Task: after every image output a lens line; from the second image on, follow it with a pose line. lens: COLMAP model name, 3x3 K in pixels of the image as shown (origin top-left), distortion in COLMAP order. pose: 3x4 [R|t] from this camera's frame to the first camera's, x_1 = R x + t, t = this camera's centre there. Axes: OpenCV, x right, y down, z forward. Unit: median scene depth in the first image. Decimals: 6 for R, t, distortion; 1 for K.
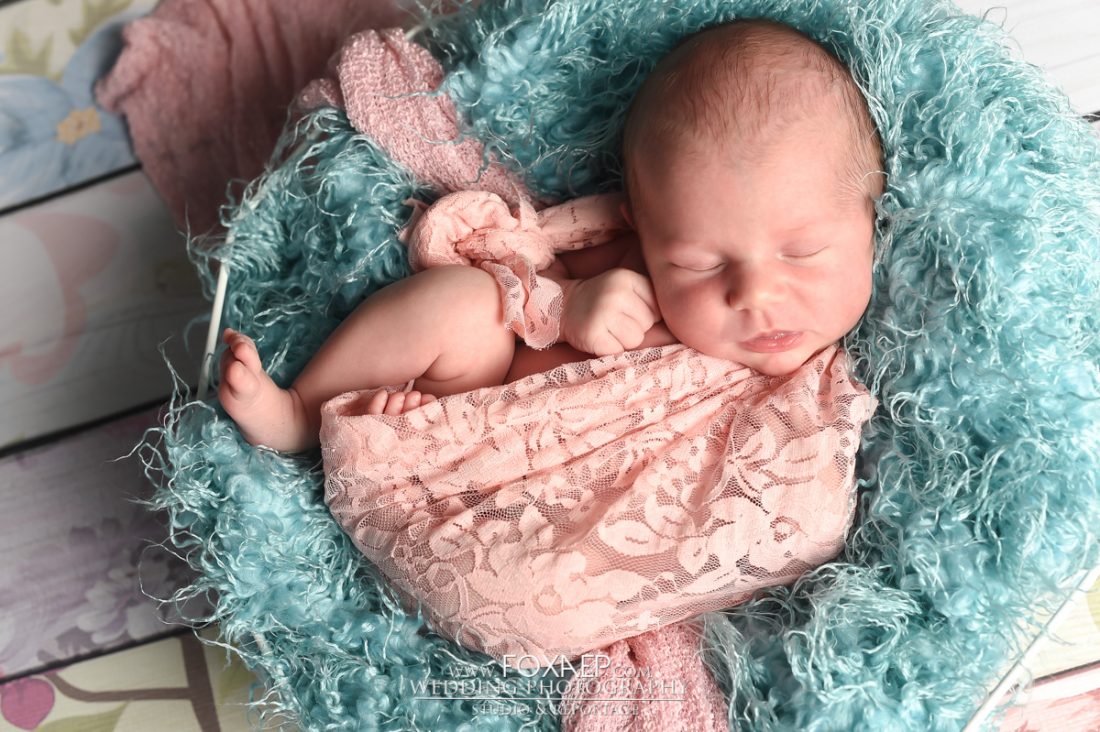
lens RADIAL K [[1677.9, 0, 550.0], [0, 1677.9, 366.0], [0, 0, 1]] dist [-0.137954, 0.004081]
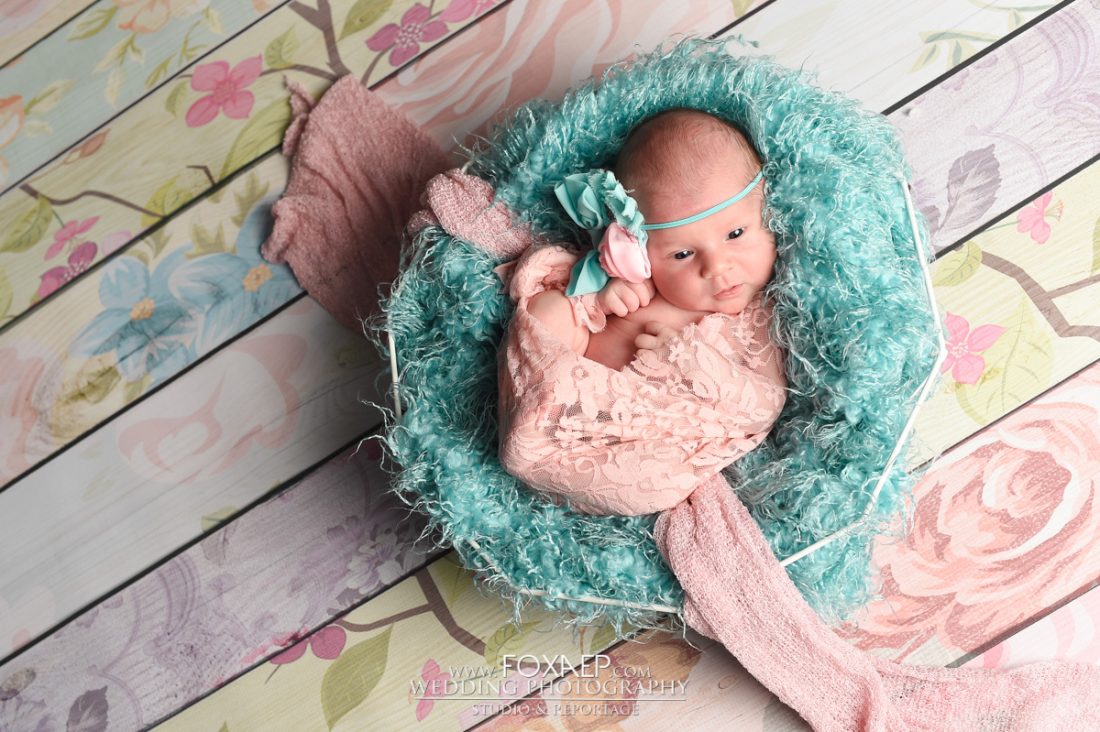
lens RADIAL K [[1677.9, 0, 550.0], [0, 1677.9, 366.0], [0, 0, 1]] dist [-0.137954, 0.004081]
pose [[0.967311, -0.251883, -0.029416, -0.003745], [0.250856, 0.967407, -0.034576, 0.058376], [0.037166, 0.026066, 0.998969, -0.569193]]
